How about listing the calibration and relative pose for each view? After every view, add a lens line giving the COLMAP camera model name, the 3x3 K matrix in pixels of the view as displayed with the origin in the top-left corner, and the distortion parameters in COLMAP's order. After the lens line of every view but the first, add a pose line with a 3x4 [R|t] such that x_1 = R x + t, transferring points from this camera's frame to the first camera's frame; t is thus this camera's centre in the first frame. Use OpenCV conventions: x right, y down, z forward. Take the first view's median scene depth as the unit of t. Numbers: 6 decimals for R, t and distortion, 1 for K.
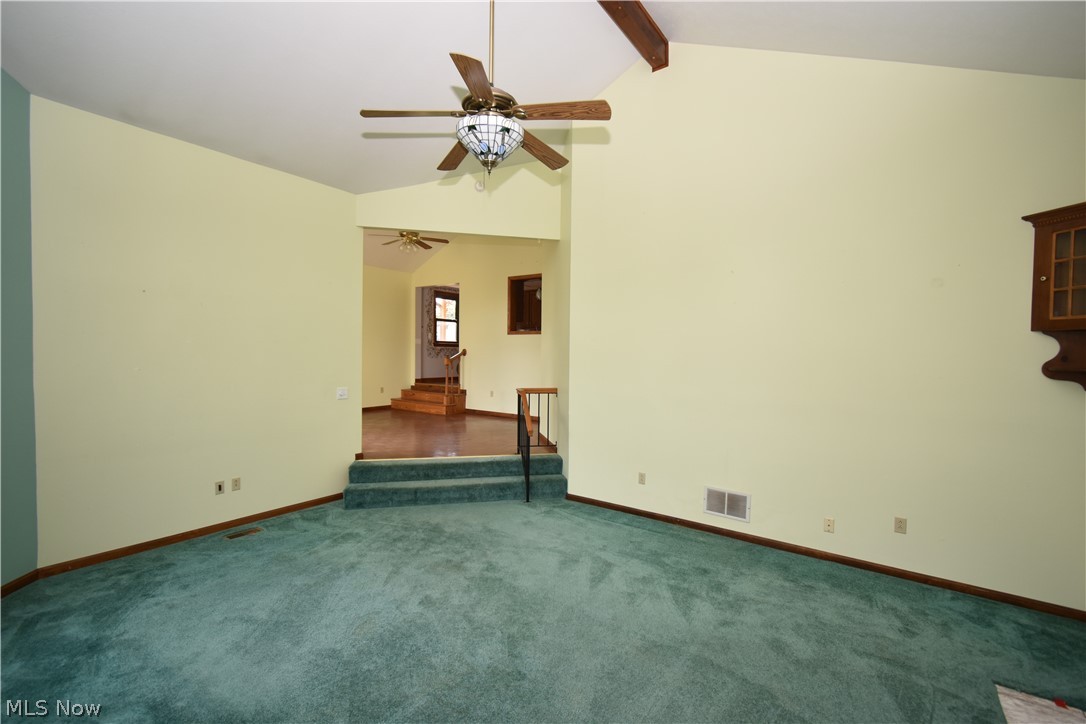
lens RADIAL K [[481.5, 0, 538.5], [0, 481.5, 363.0], [0, 0, 1]] dist [0.010755, -0.004826]
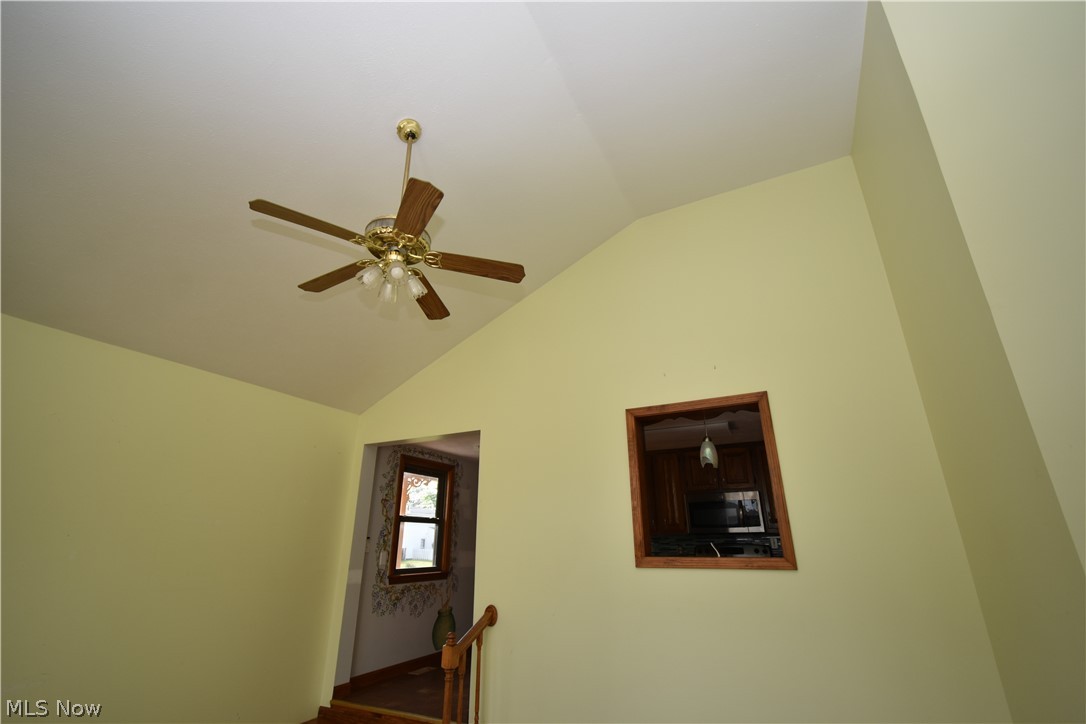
lens RADIAL K [[481.5, 0, 550.2], [0, 481.5, 368.4], [0, 0, 1]] dist [0.010755, -0.004826]
pose [[0.985882, 0.037335, 0.163223, -0.156053], [0.024321, 0.932555, -0.360207, -0.056607], [-0.165663, 0.359092, 0.918482, 0.521403]]
